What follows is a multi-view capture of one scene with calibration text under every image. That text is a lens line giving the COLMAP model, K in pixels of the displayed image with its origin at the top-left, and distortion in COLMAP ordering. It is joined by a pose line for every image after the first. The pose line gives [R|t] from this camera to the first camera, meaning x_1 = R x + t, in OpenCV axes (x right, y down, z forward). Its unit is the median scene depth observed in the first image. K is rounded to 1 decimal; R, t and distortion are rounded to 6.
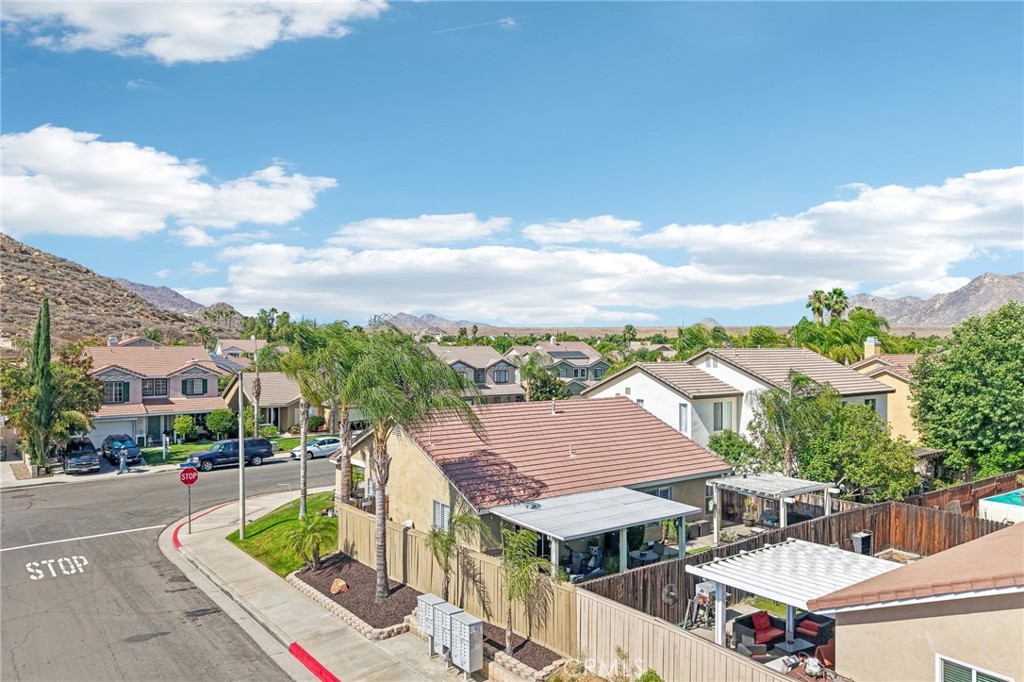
lens RADIAL K [[693.8, 0, 516.2], [0, 693.8, 347.0], [0, 0, 1]] dist [0.029439, -0.035270]
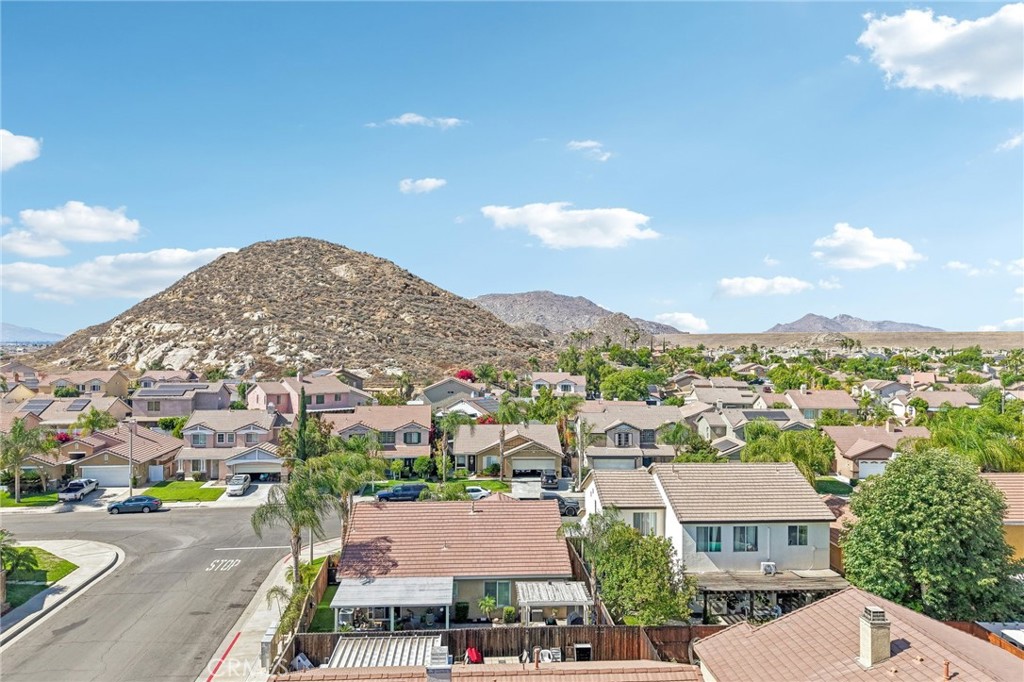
lens RADIAL K [[693.8, 0, 516.2], [0, 693.8, 347.0], [0, 0, 1]] dist [0.029439, -0.035270]
pose [[0.842896, 0.003374, -0.538067, 0.187809], [-0.004966, 0.999987, -0.001509, -0.050174], [0.538054, 0.003944, 0.842901, -0.028885]]
